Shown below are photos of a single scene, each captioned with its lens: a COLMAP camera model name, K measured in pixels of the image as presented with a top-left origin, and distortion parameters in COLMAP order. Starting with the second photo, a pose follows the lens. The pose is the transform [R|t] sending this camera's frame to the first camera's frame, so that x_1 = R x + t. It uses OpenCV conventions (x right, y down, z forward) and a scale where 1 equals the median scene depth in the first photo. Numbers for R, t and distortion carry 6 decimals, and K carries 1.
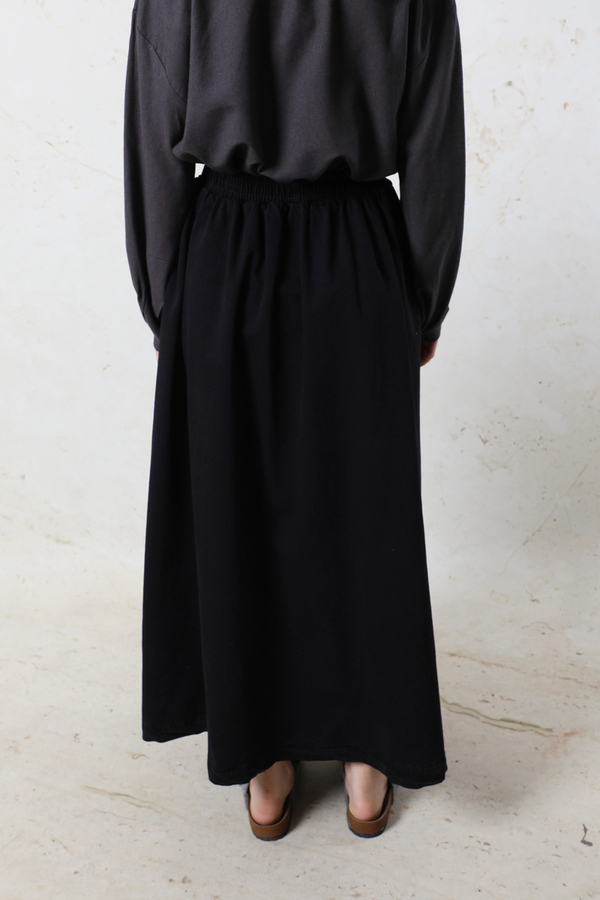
lens RADIAL K [[1197.9, 0, 294.0], [0, 1197.9, 457.6], [0, 0, 1]] dist [0.126921, 0.000000]
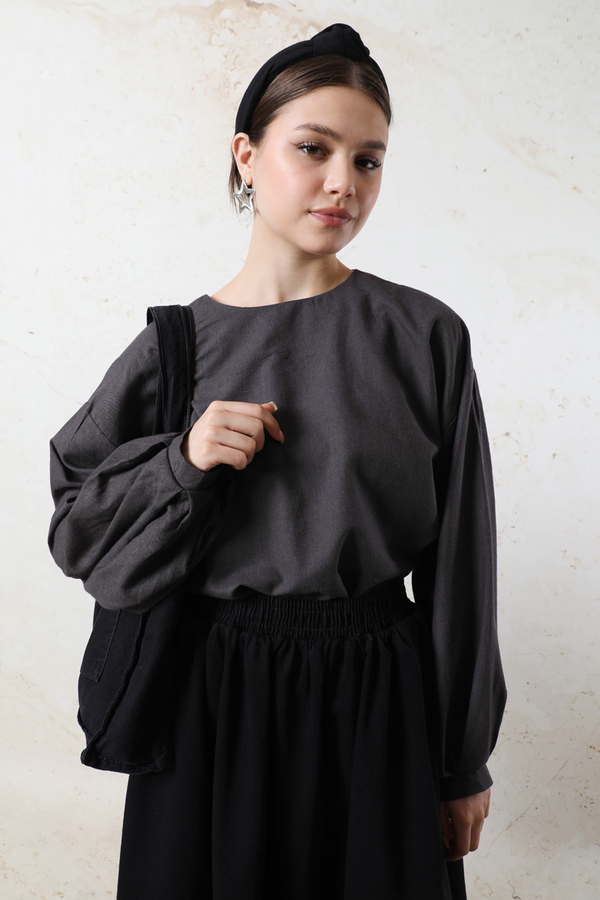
lens RADIAL K [[628.9, 0, 301.1], [0, 628.9, 389.7], [0, 0, 1]] dist [-0.060982, 0.018601]
pose [[0.988346, 0.067449, -0.136469, 0.059272], [-0.097809, 0.968316, -0.229775, -0.195972], [0.116647, 0.240445, 0.963628, 0.385885]]
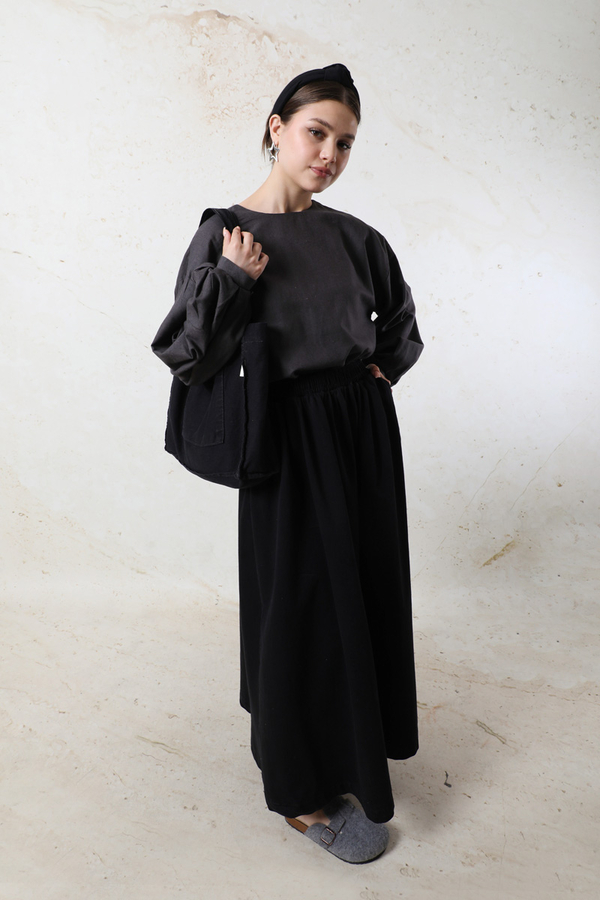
lens RADIAL K [[628.9, 0, 303.2], [0, 628.9, 429.7], [0, 0, 1]] dist [-0.060982, 0.018601]
pose [[0.999029, 0.034869, 0.026939, 0.008375], [-0.030933, 0.990394, -0.134768, -0.021840], [-0.031379, 0.133804, 0.990511, 0.102165]]
